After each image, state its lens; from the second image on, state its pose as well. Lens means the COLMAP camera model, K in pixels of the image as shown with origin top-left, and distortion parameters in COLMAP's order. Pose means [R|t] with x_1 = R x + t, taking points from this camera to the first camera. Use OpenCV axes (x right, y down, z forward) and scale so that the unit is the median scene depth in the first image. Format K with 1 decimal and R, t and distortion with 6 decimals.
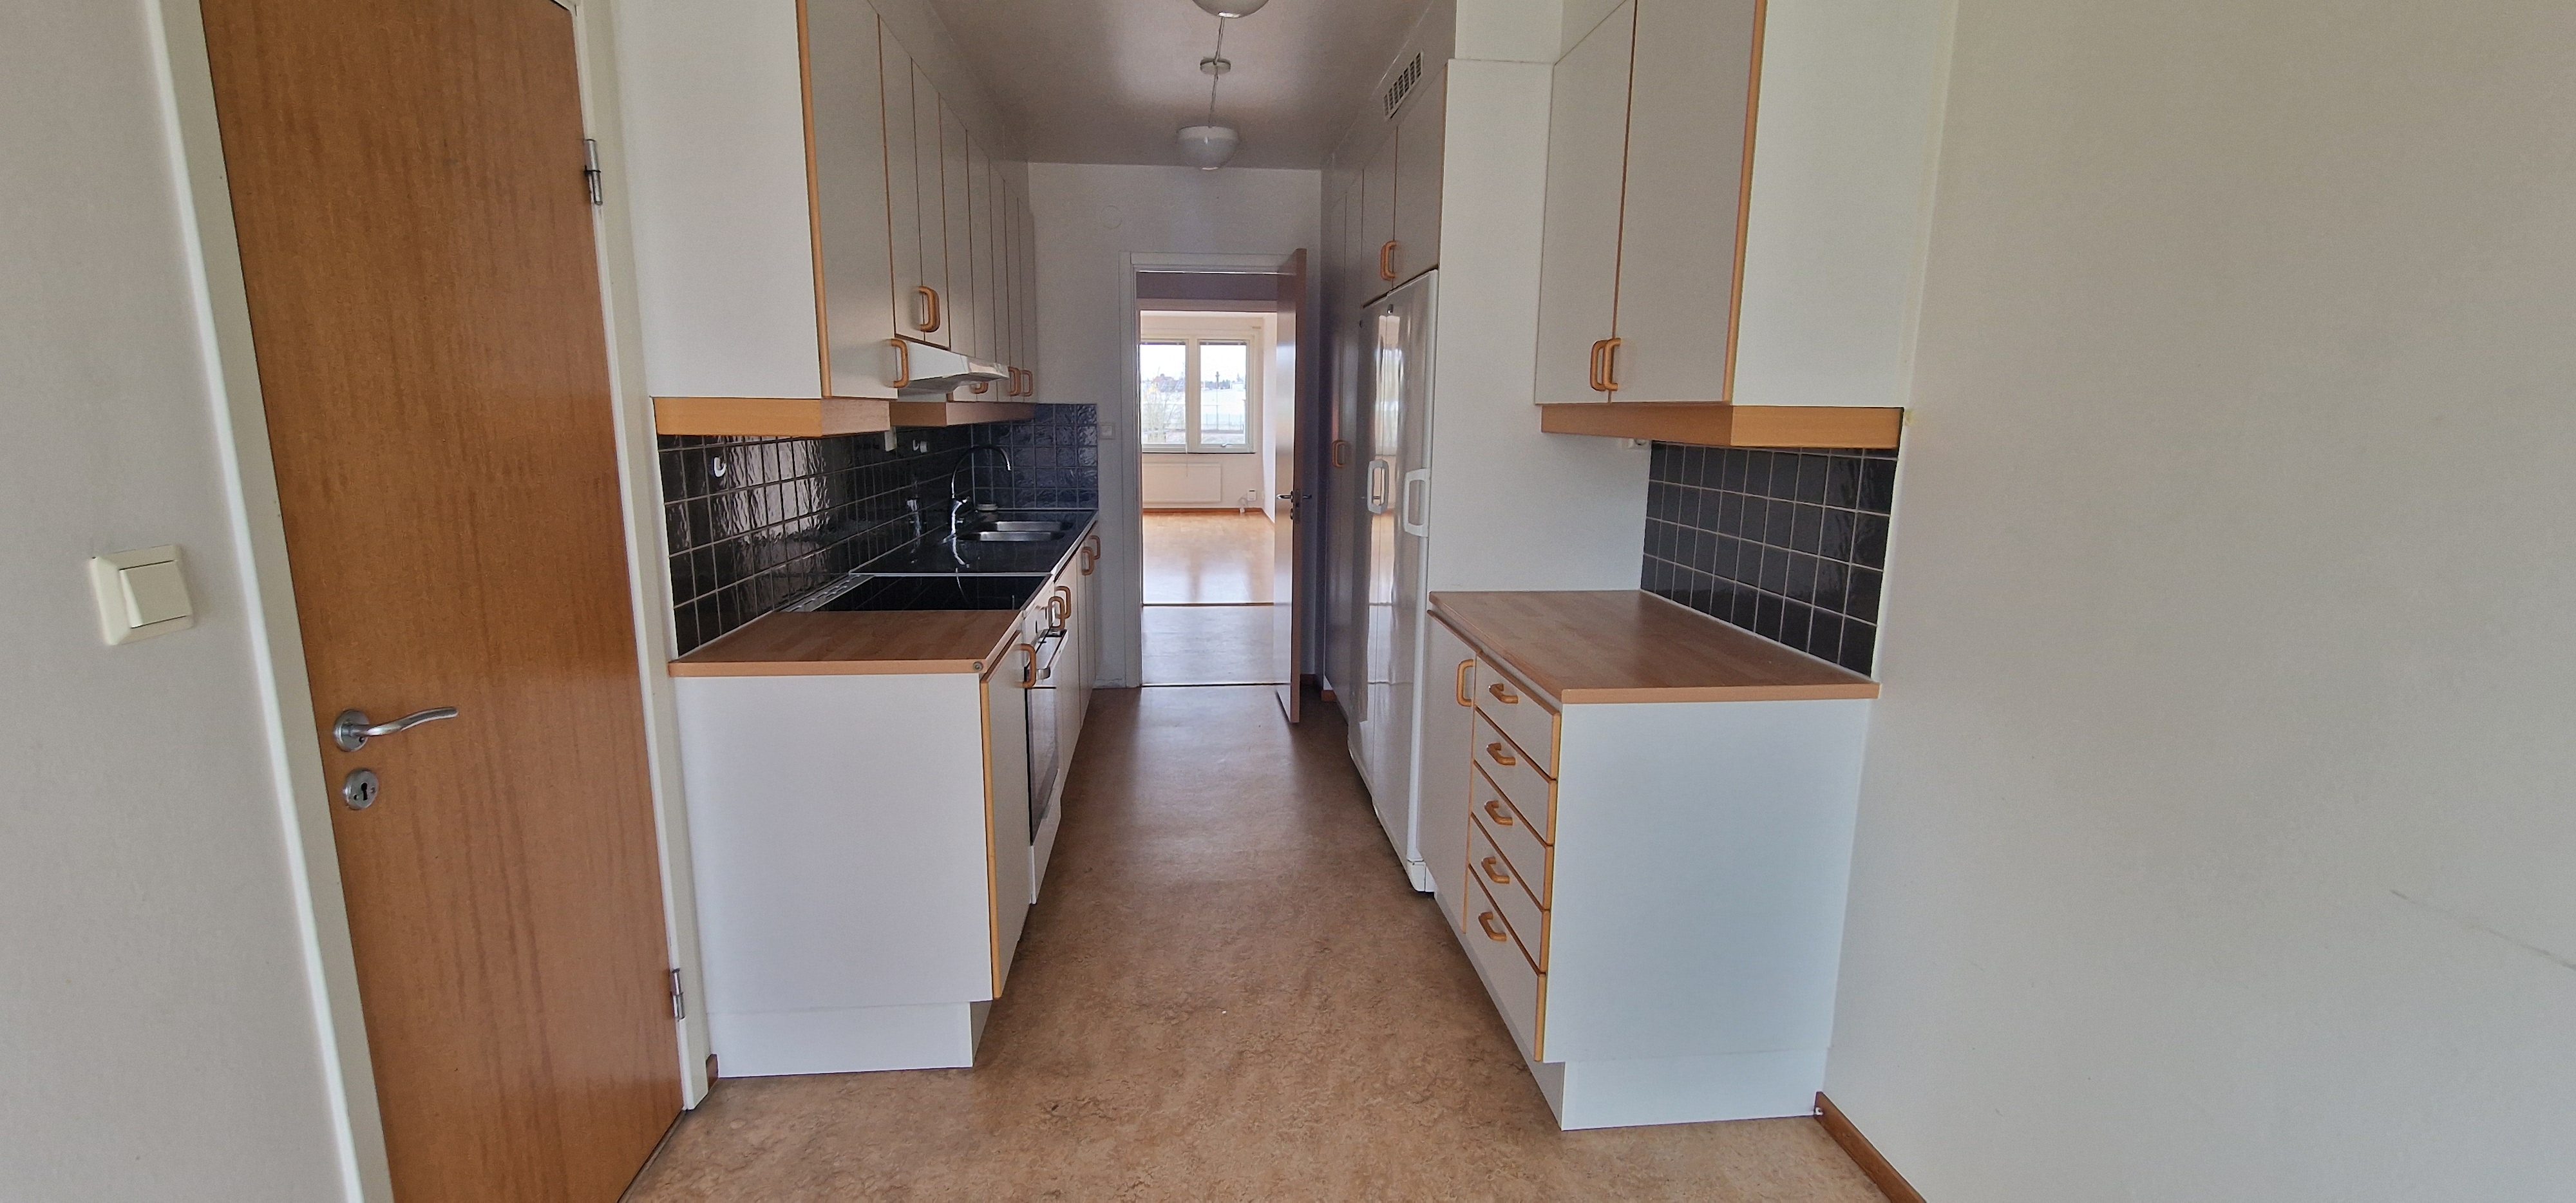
lens RADIAL K [[1058.6, 0, 1305.5], [0, 1058.6, 593.2], [0, 0, 1]] dist [0.000900, -0.000731]
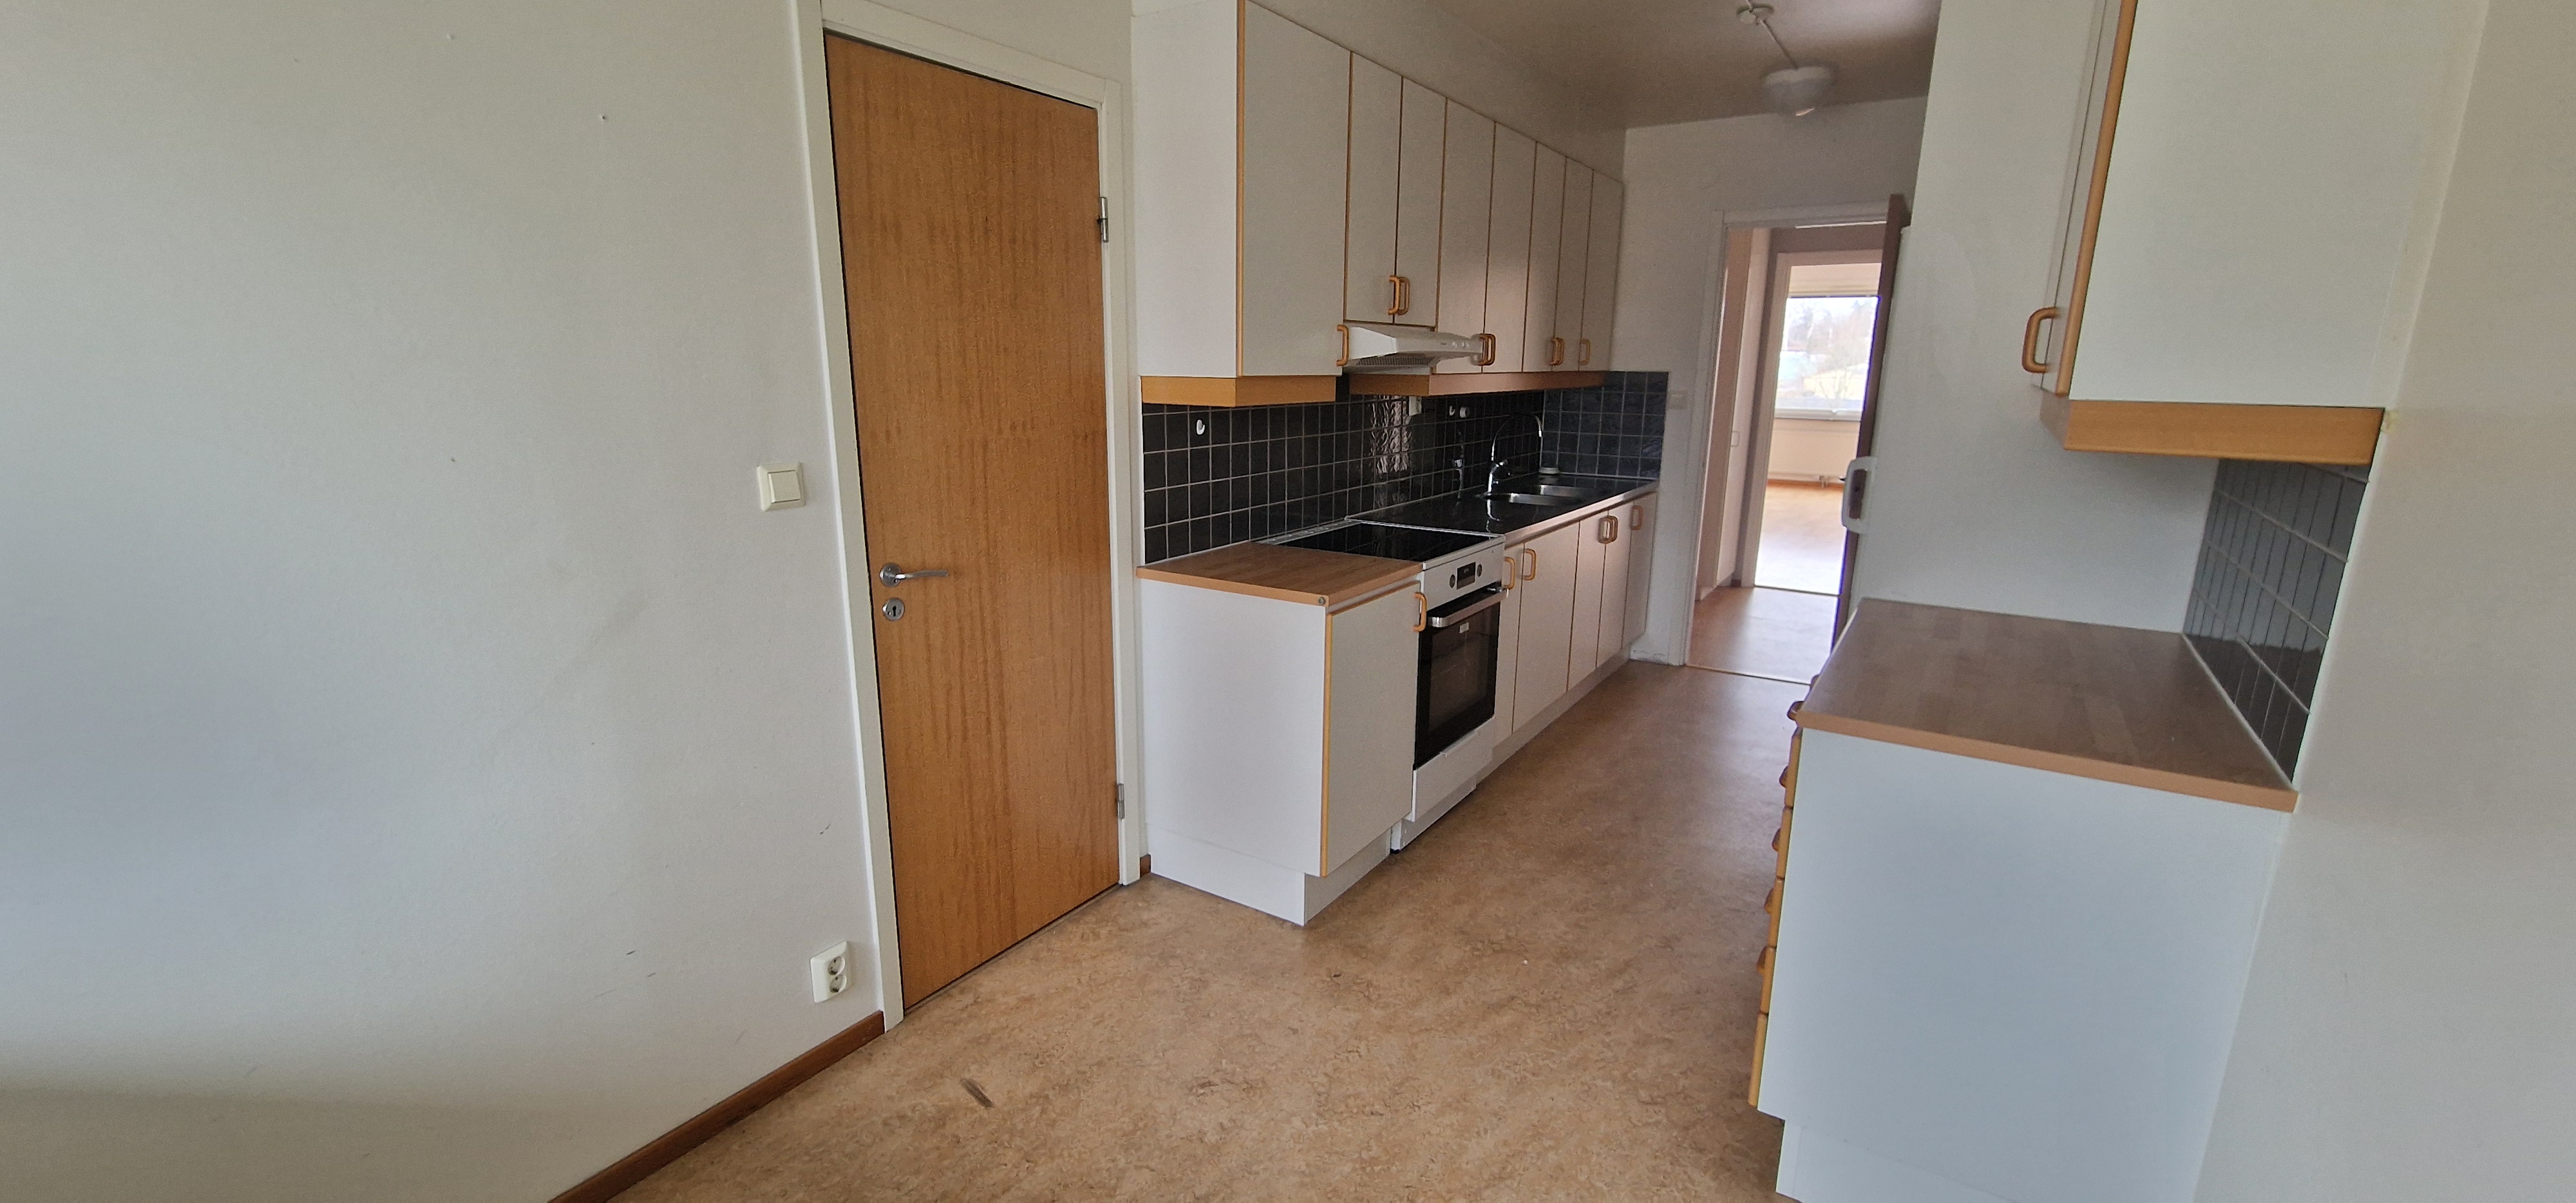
lens RADIAL K [[1075.5, 0, 1288.0], [0, 1075.5, 601.5], [0, 0, 1]] dist [0.001725, -0.000159]
pose [[0.778482, 0.136668, -0.612607, 0.434584], [-0.110751, 0.990602, 0.080256, -0.025962], [0.617819, 0.005369, 0.786302, 0.008581]]
